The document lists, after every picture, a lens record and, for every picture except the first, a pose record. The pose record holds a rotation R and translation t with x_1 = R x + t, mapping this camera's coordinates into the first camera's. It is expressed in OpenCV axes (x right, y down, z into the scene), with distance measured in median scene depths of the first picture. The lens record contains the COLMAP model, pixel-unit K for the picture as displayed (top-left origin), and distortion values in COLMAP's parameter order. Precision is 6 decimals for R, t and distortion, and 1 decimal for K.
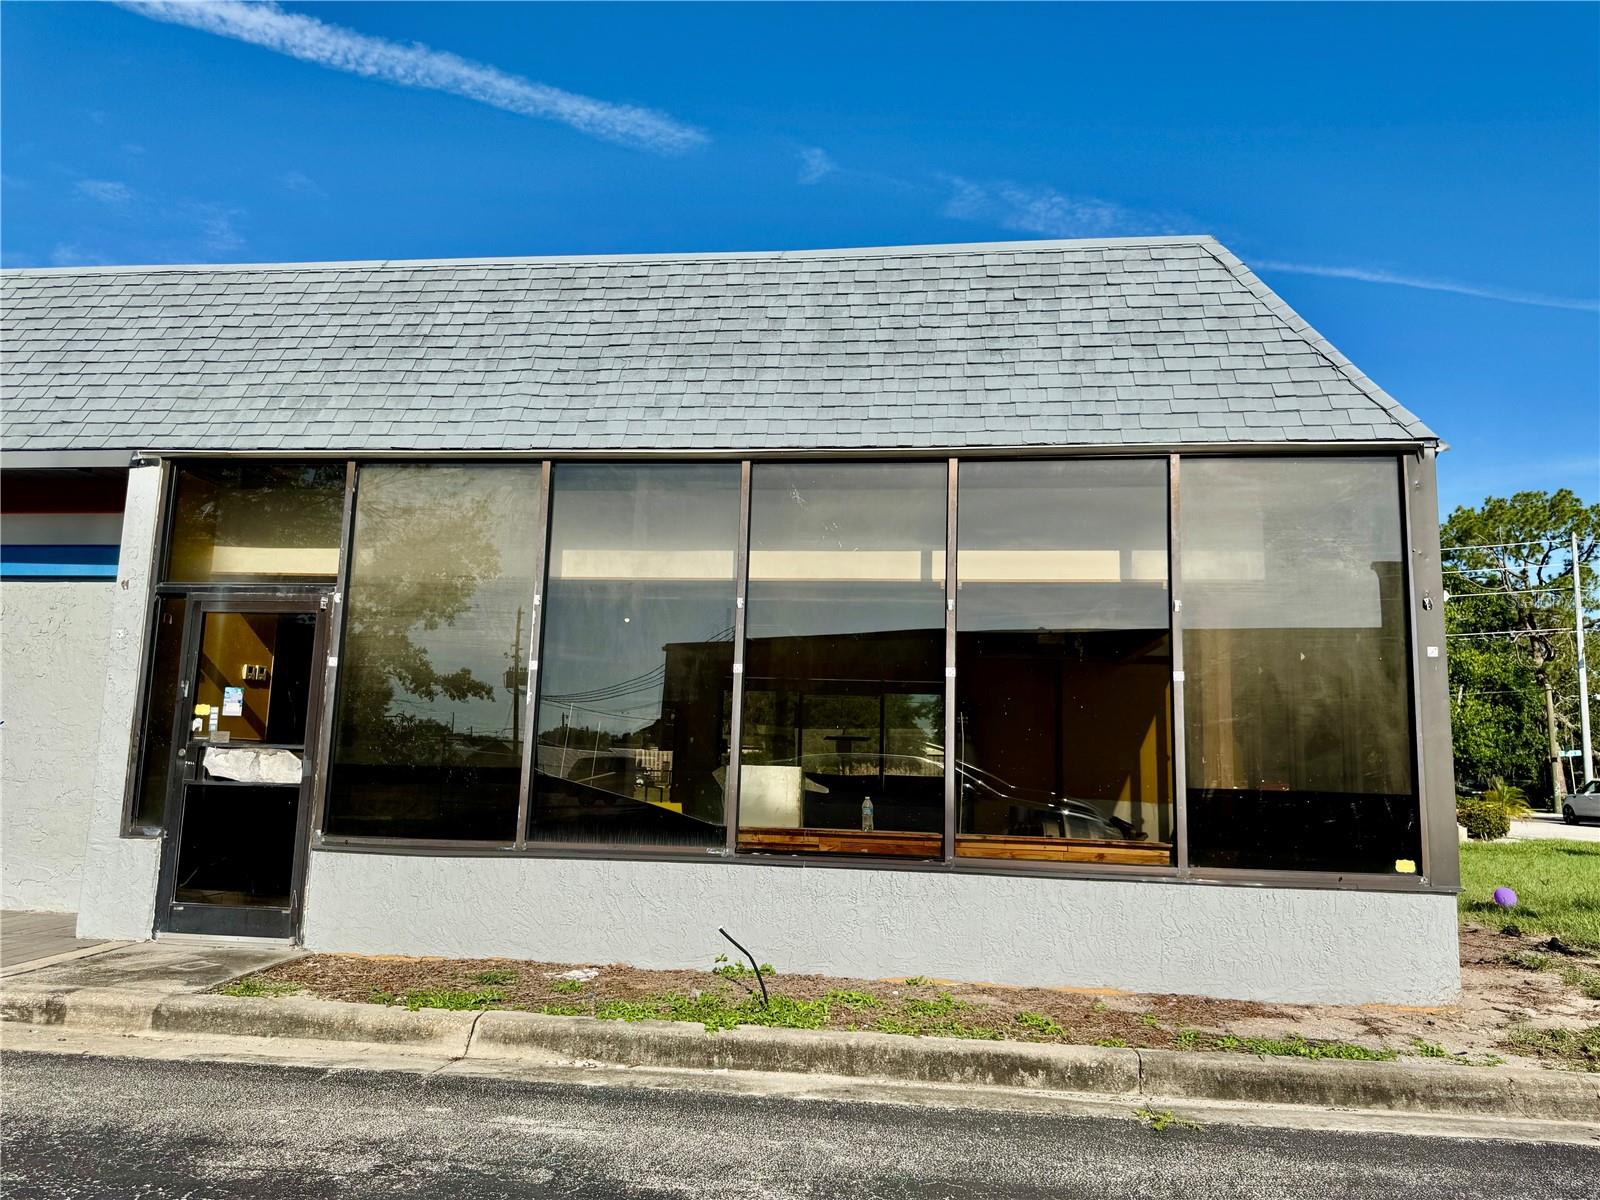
lens RADIAL K [[1140.0, 0, 800.0], [0, 1140.0, 600.0], [0, 0, 1]] dist [0.036906, -0.041734]
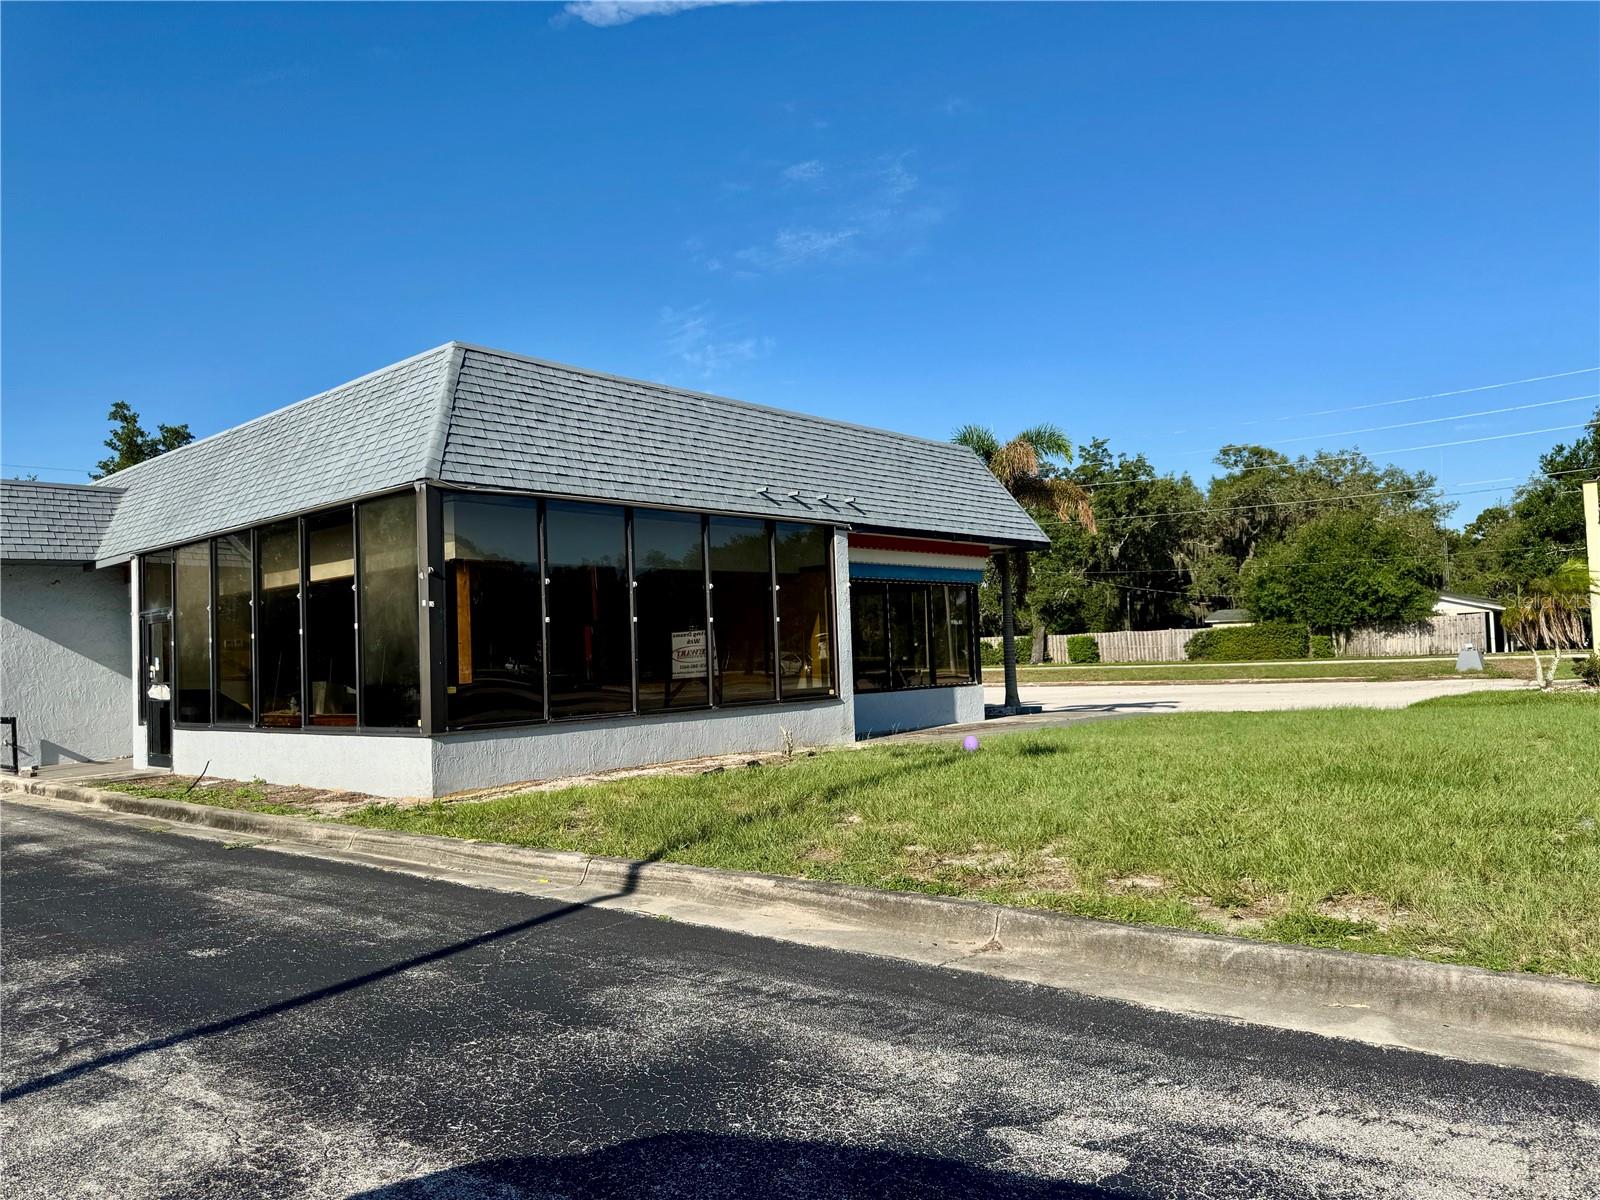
lens RADIAL K [[1140.0, 0, 800.0], [0, 1140.0, 600.0], [0, 0, 1]] dist [0.036906, -0.041734]
pose [[0.819719, -0.086921, -0.566132, 1.794912], [0.144534, 0.987821, 0.057610, 0.019782], [0.554229, -0.129049, 0.822299, -0.110174]]
